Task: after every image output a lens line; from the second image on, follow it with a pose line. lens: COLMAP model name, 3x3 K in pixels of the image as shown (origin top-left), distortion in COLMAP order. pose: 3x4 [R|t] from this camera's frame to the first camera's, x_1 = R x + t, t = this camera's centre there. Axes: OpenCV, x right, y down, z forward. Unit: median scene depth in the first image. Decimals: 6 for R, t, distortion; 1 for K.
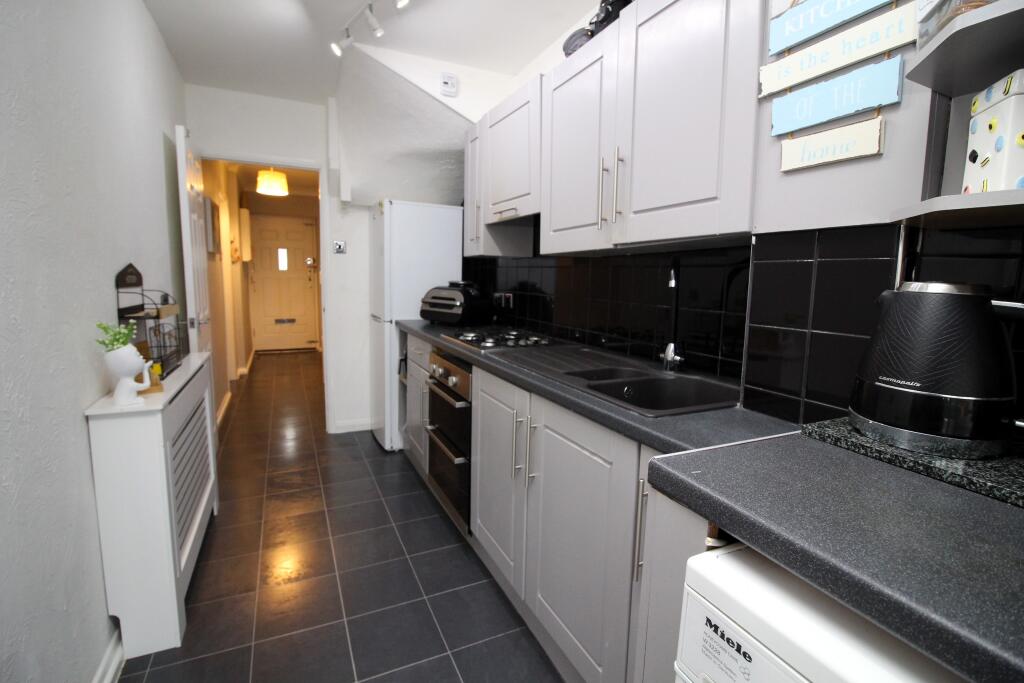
lens RADIAL K [[480.8, 0, 512.0], [0, 480.8, 341.5], [0, 0, 1]] dist [-0.000140, -0.000176]
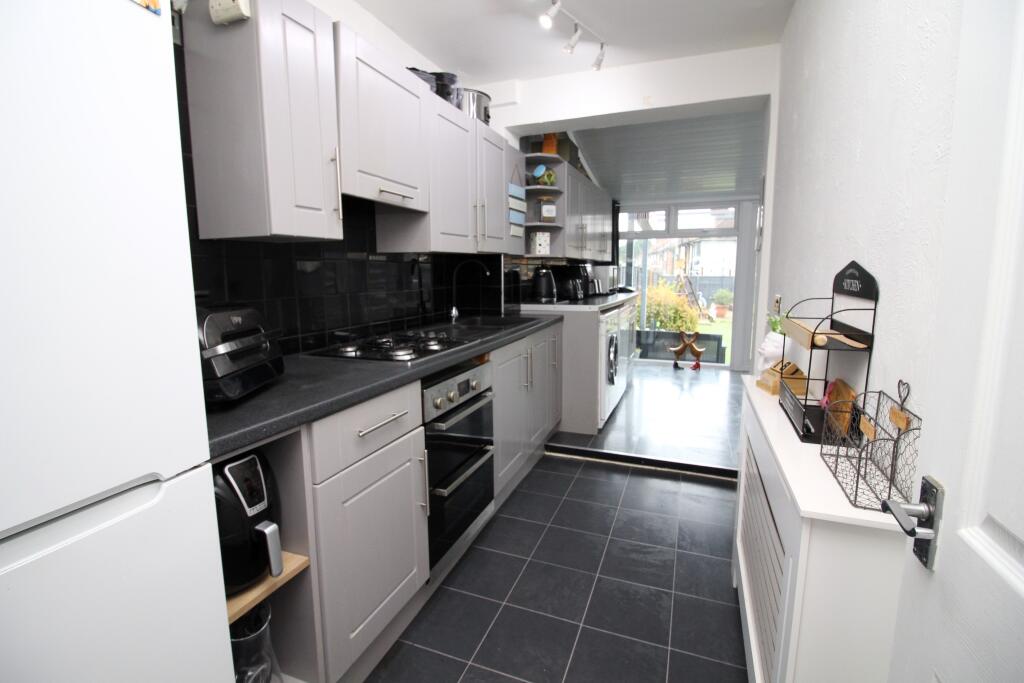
lens RADIAL K [[480.8, 0, 512.0], [0, 480.8, 341.5], [0, 0, 1]] dist [-0.000140, -0.000176]
pose [[-0.696151, -0.120775, 0.707663, -1.058966], [0.081615, 0.966041, 0.245159, -0.284572], [-0.713241, 0.228424, -0.662654, 1.998274]]
